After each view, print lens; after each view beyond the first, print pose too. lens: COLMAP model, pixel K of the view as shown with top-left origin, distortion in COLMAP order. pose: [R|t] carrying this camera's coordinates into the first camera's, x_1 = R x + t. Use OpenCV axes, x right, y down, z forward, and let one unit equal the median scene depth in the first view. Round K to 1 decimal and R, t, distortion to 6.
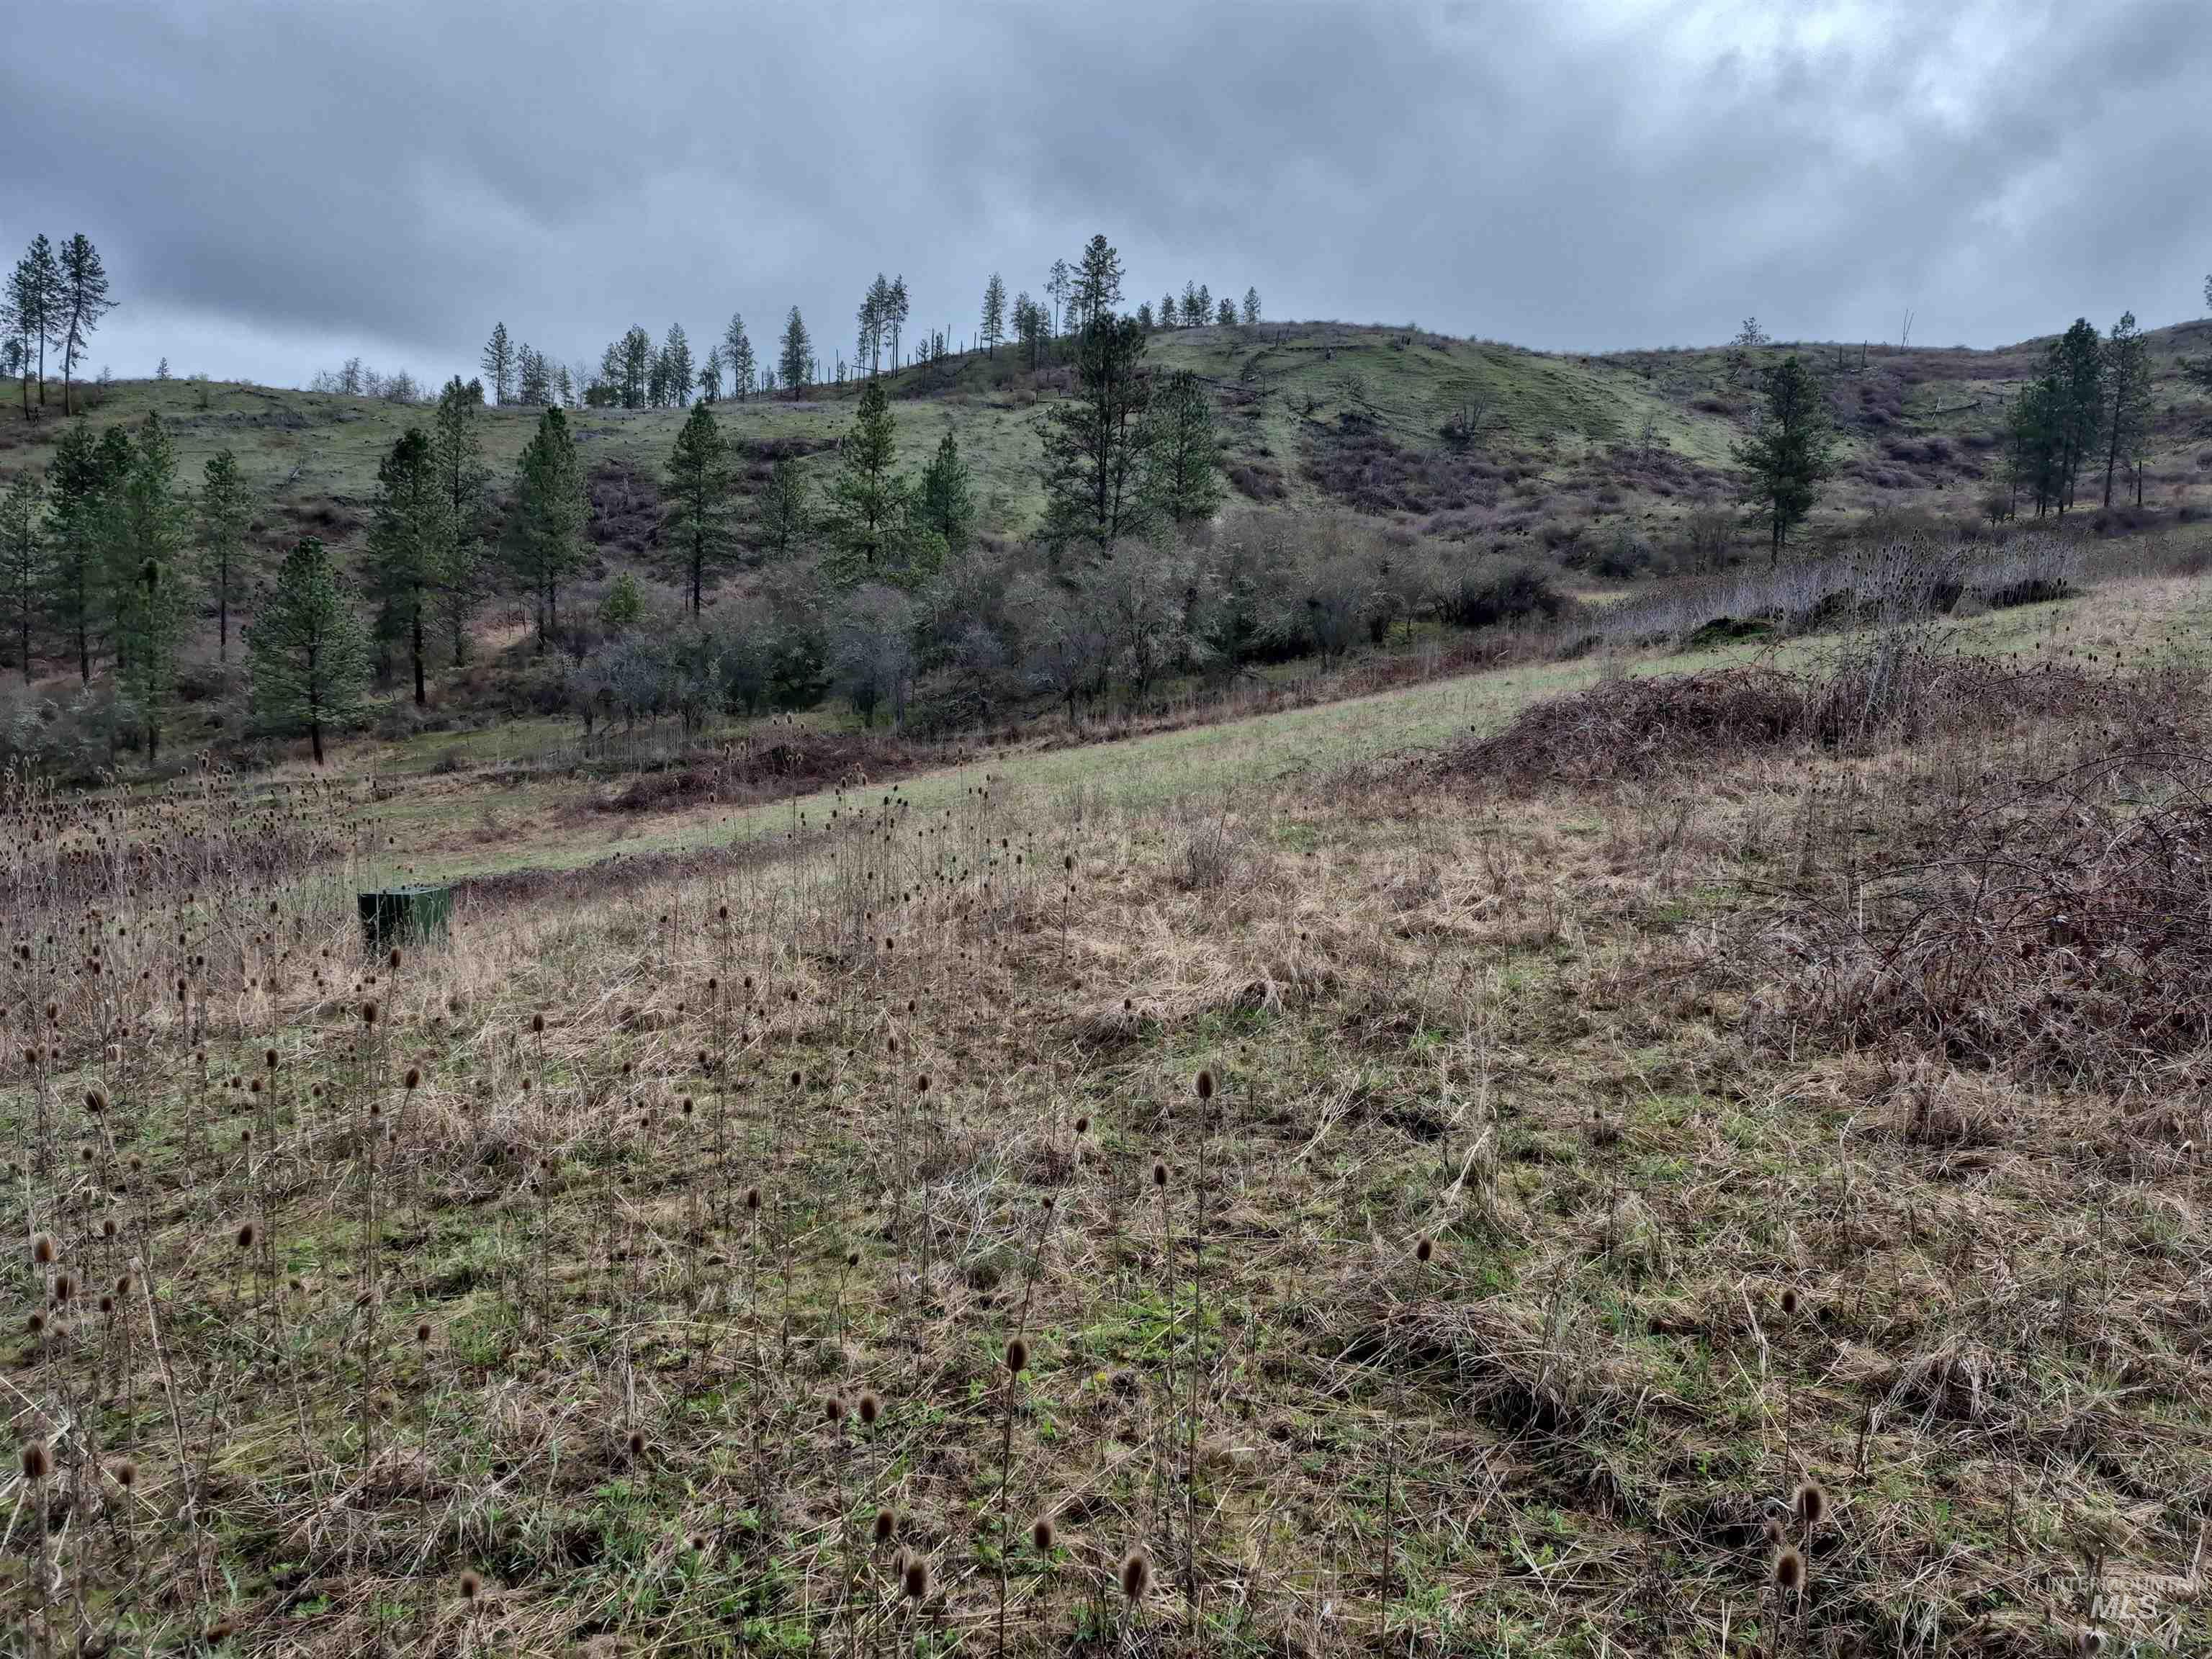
lens RADIAL K [[1490.8, 0, 1119.6], [0, 1490.8, 859.0], [0, 0, 1]] dist [0.082941, -0.091036]
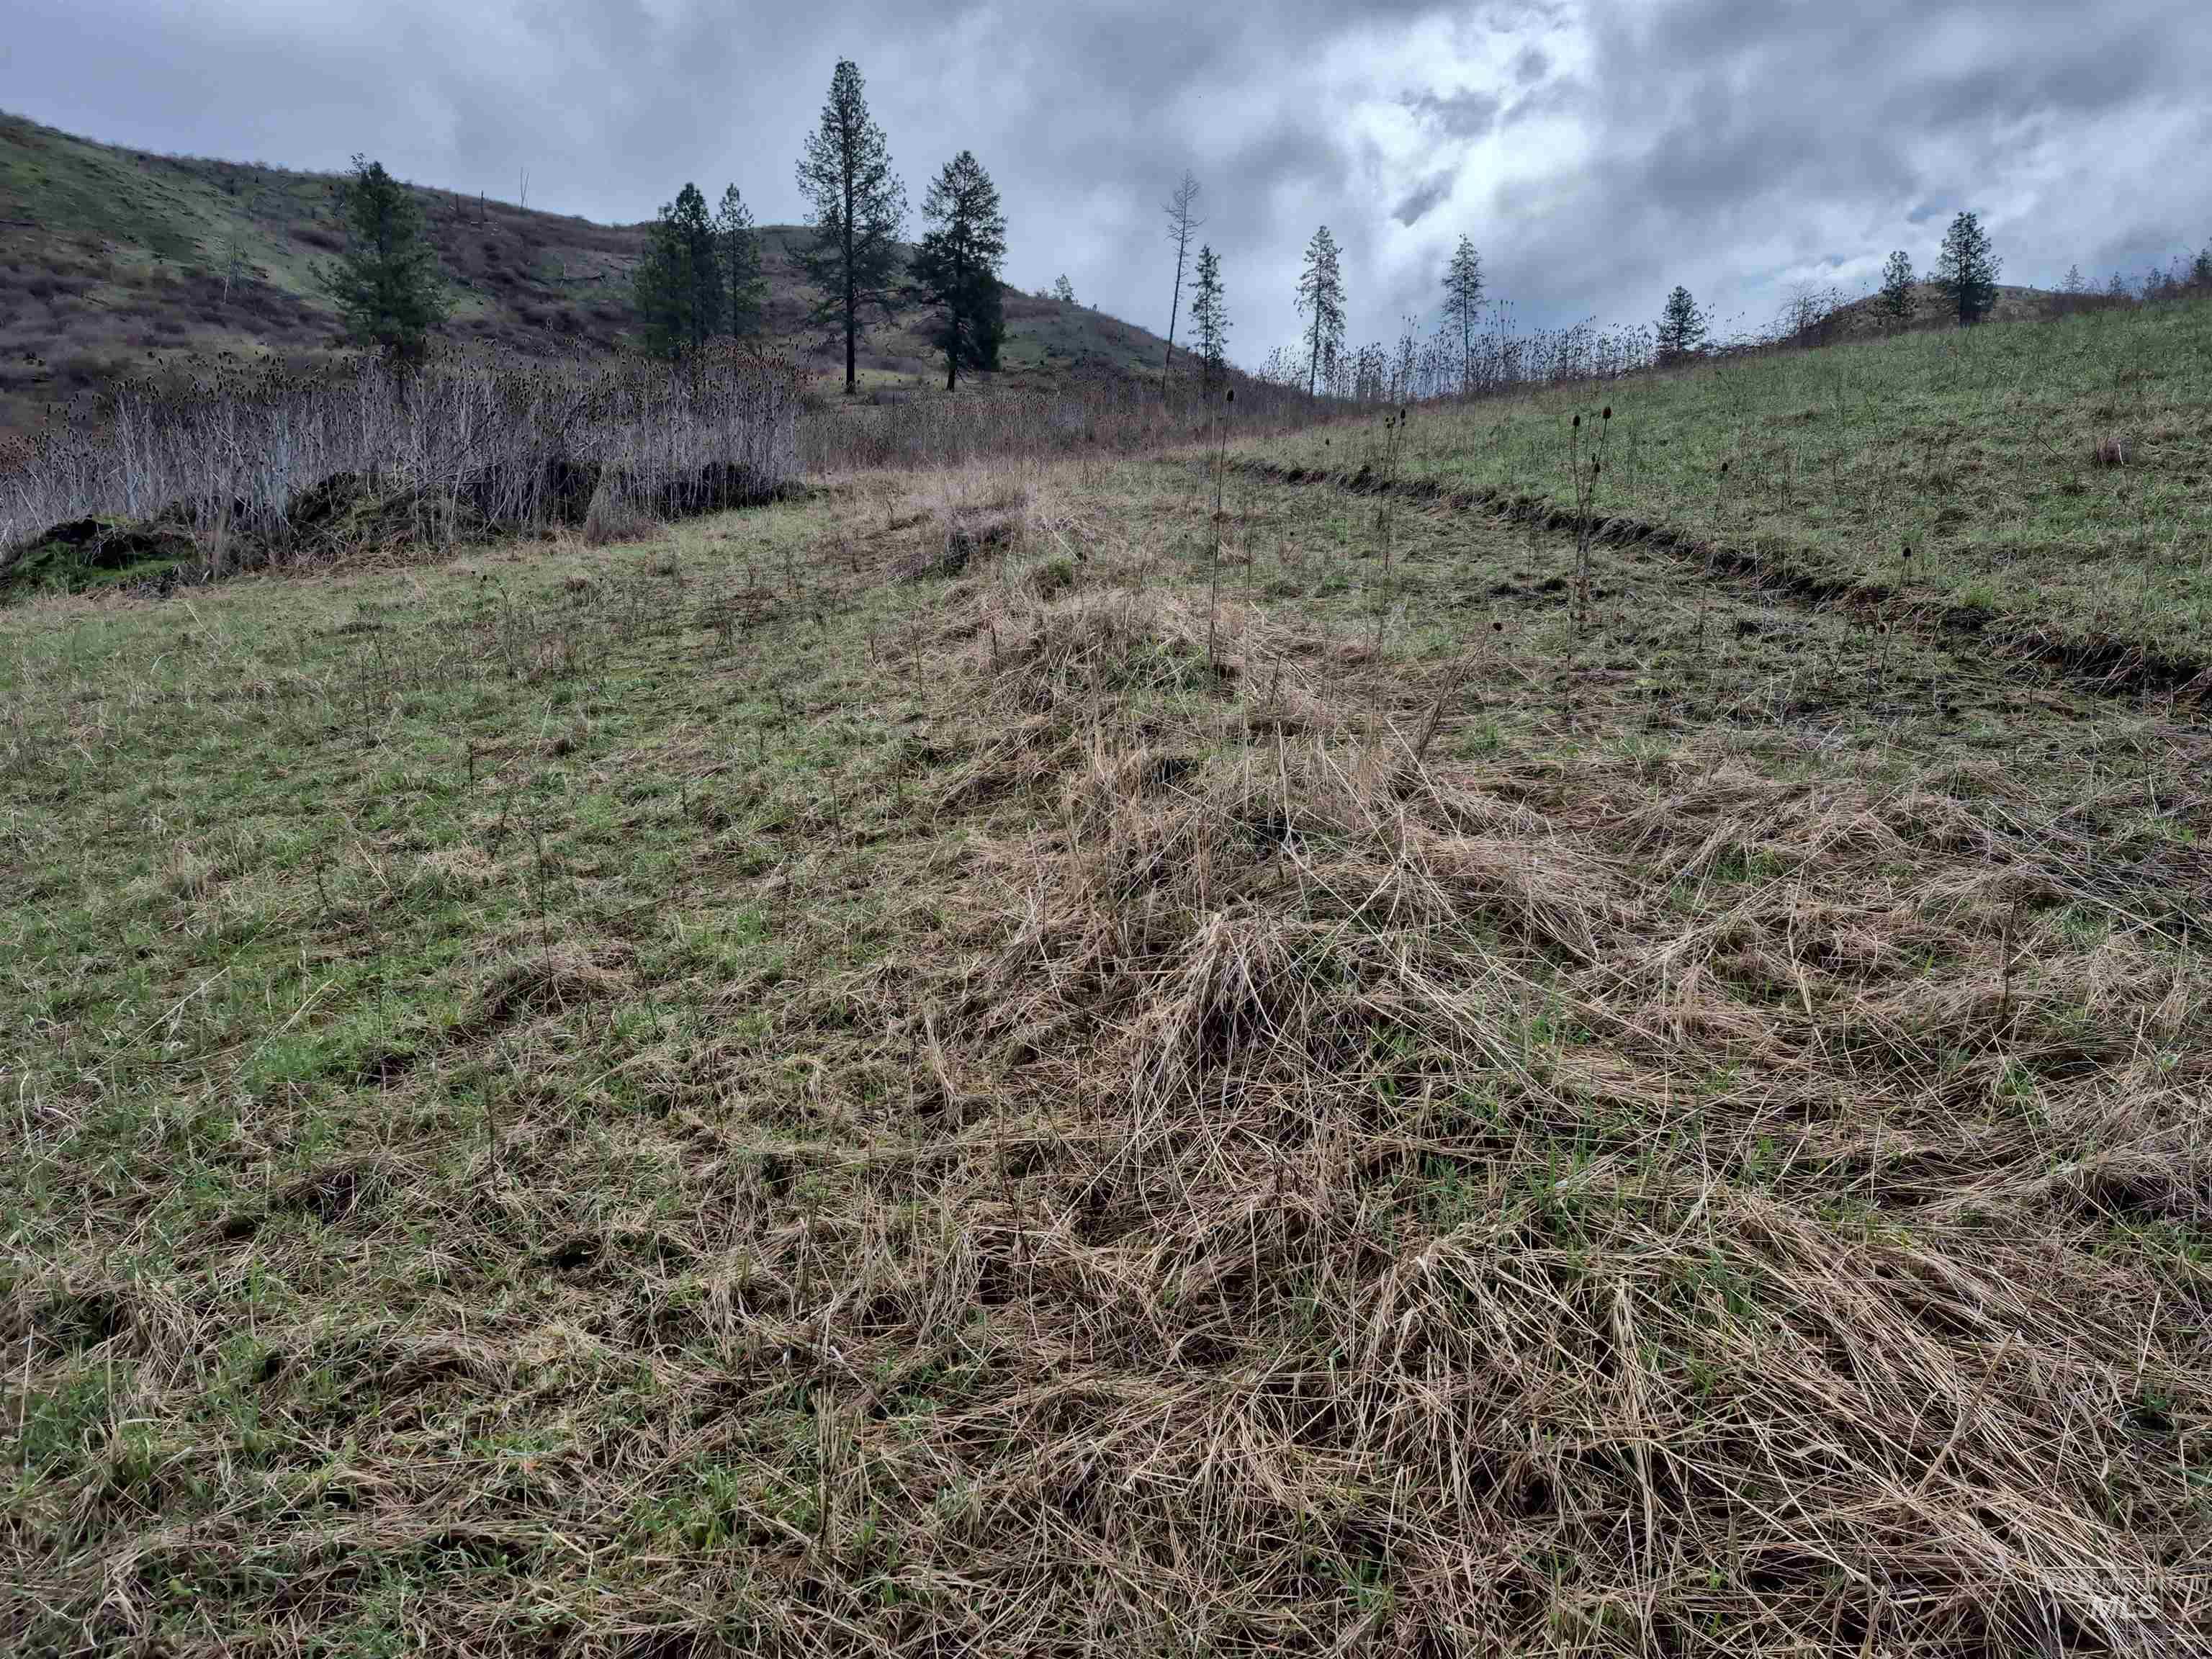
lens RADIAL K [[1483.5, 0, 1086.5], [0, 1483.5, 834.9], [0, 0, 1]] dist [0.034421, -0.004341]
pose [[0.697312, -0.138196, 0.703319, 0.161166], [0.089887, 0.990351, 0.105476, -0.051523], [-0.711109, -0.010331, 0.703006, 0.284122]]
